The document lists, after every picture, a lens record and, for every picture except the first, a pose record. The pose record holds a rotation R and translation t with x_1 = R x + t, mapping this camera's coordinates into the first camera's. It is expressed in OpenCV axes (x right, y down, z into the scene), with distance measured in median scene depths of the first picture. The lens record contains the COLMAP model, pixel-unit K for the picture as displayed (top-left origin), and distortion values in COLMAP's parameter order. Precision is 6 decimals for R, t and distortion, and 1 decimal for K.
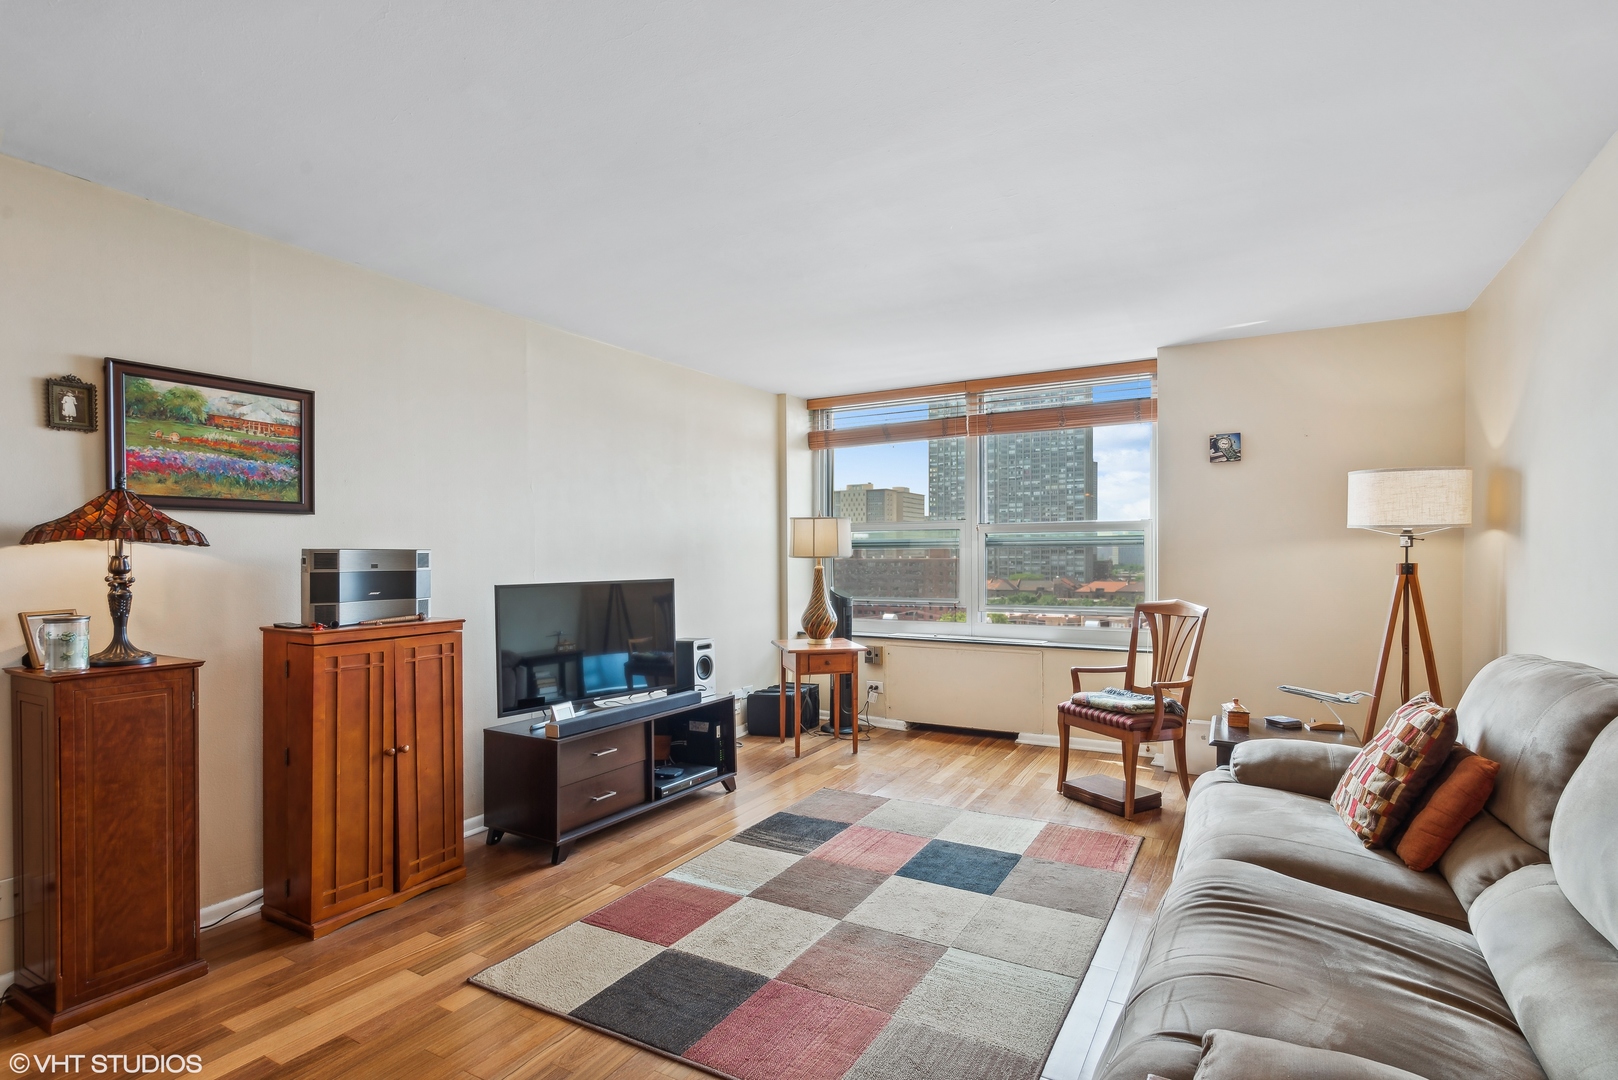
lens RADIAL K [[799.7, 0, 799.7], [0, 799.7, 561.4], [0, 0, 1]] dist [-0.002748, -0.000306]
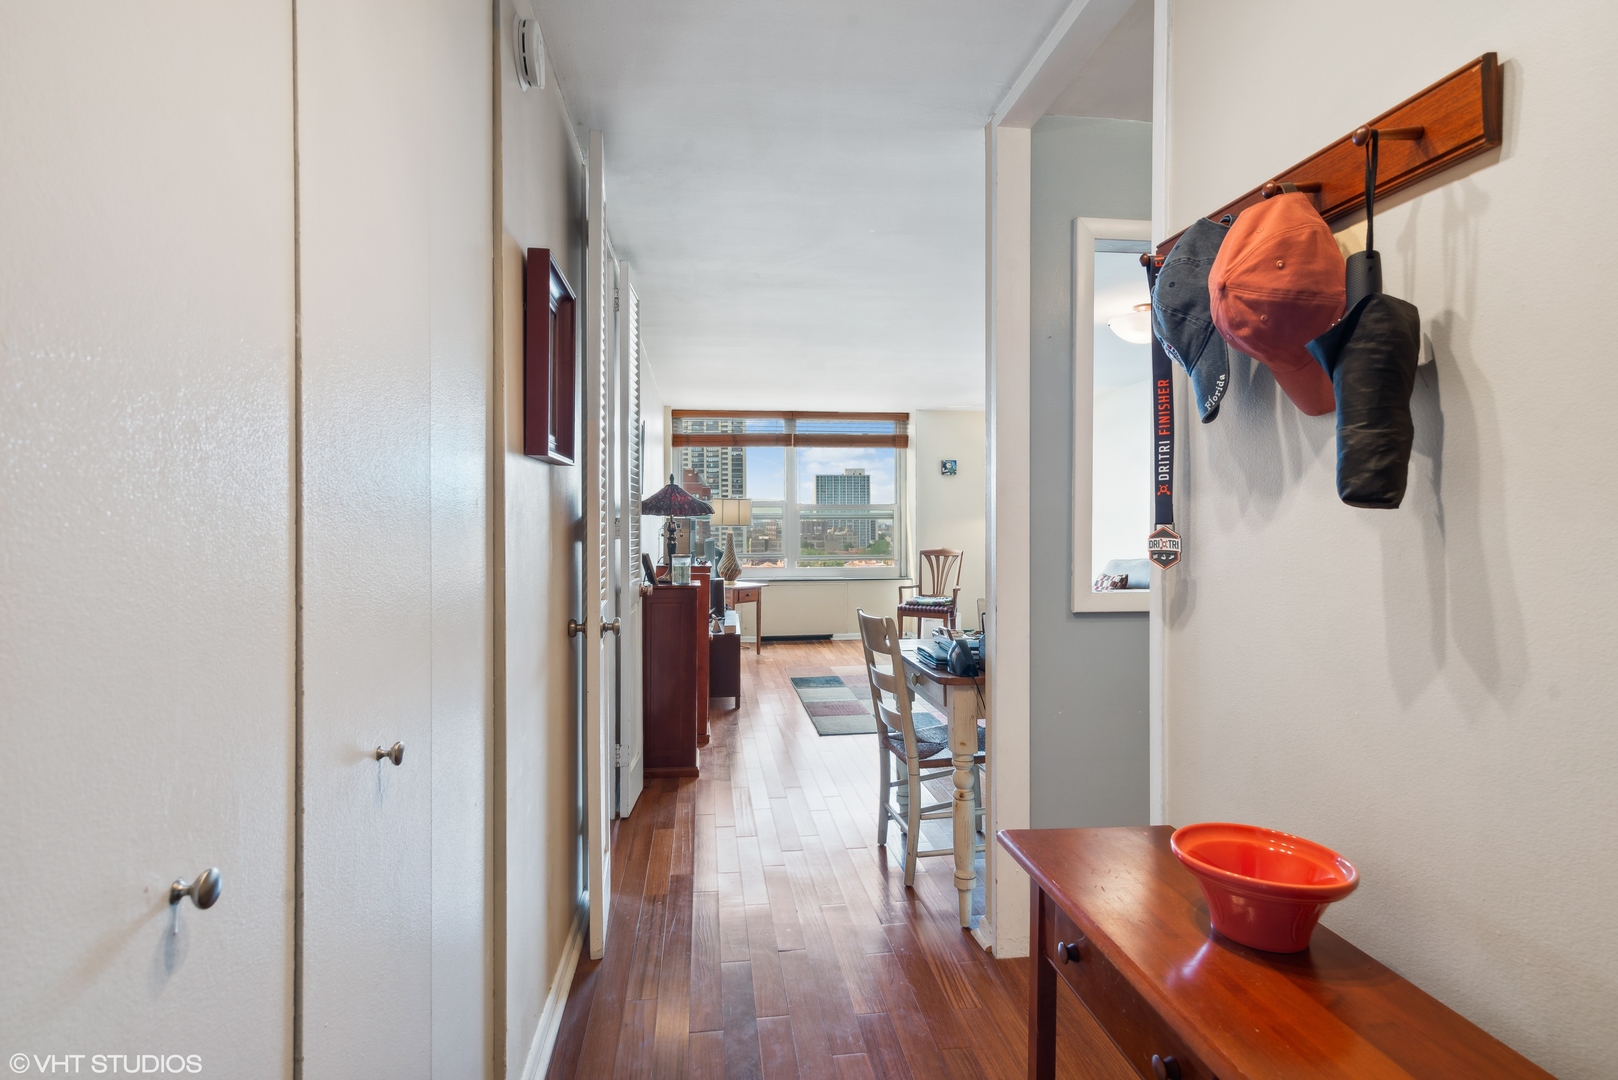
lens RADIAL K [[799.7, 0, 806.8], [0, 799.7, 536.1], [0, 0, 1]] dist [-0.002748, -0.000306]
pose [[0.790094, -0.006155, 0.612955, -1.016769], [0.003772, 0.999979, 0.005179, 0.010257], [-0.612975, -0.001779, 0.790101, -0.329598]]
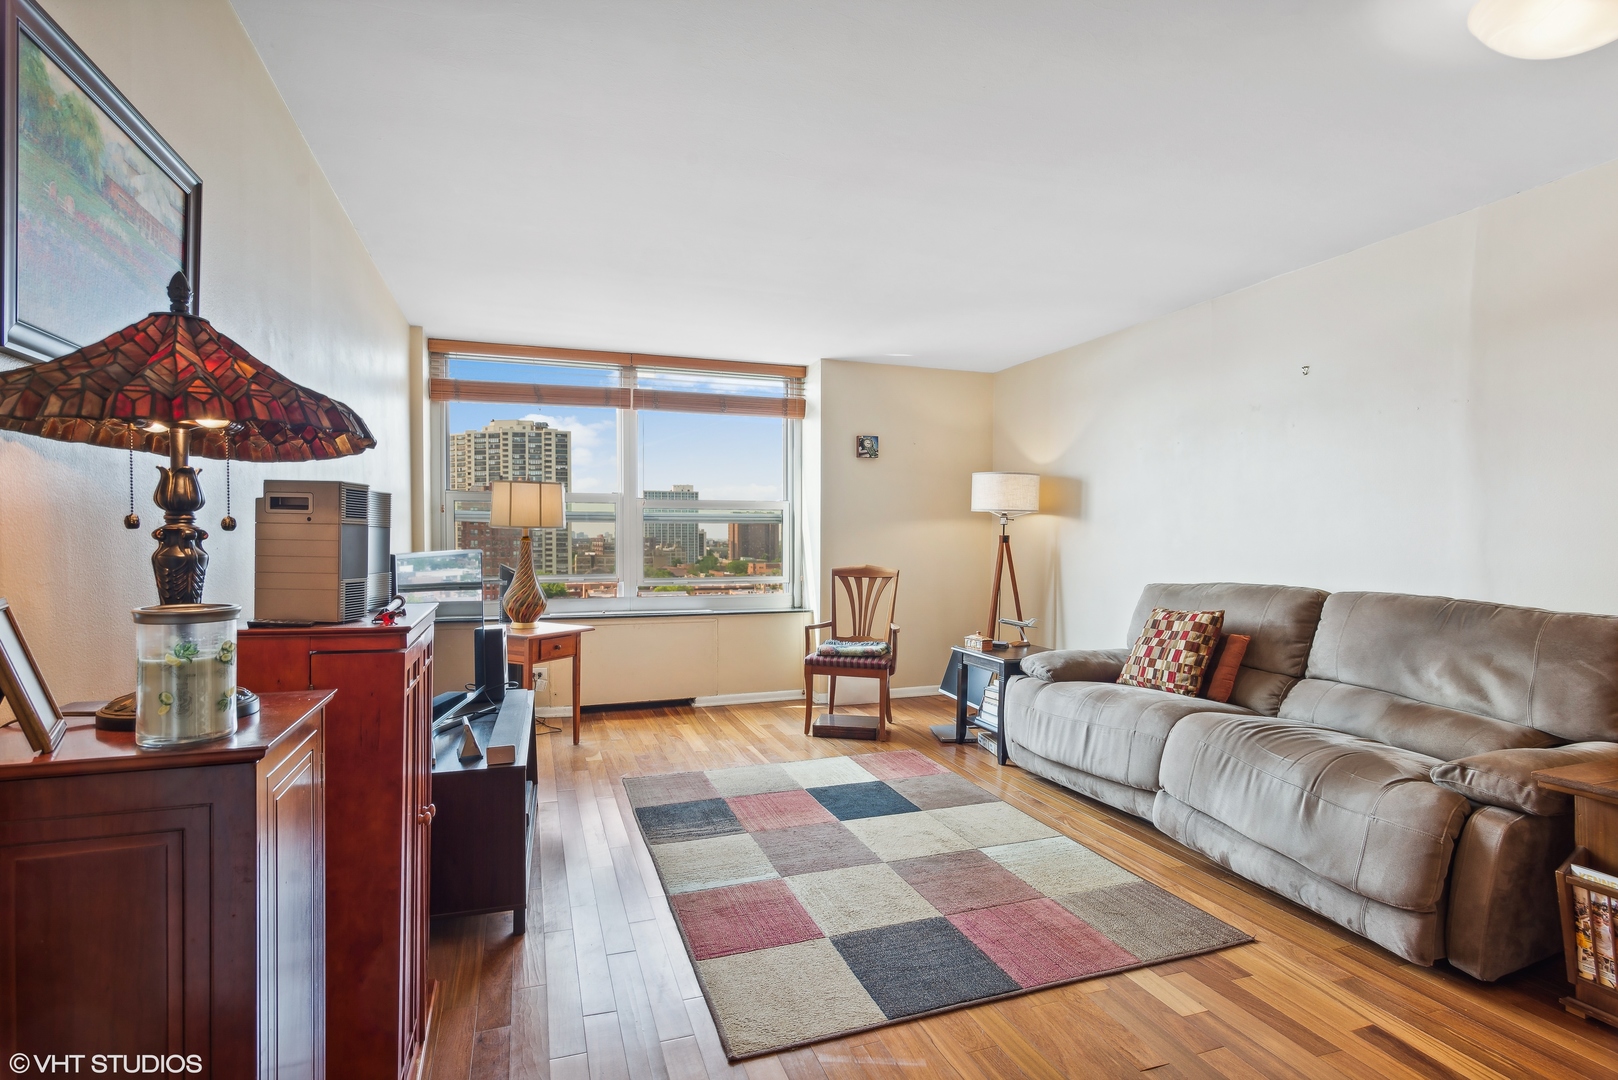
lens RADIAL K [[799.7, 0, 796.4], [0, 799.7, 552.3], [0, 0, 1]] dist [-0.002748, -0.000306]
pose [[0.652879, -0.005785, 0.757440, -0.585412], [0.001862, 0.999980, 0.006033, 0.022047], [-0.757460, -0.002528, 0.652877, 0.281958]]
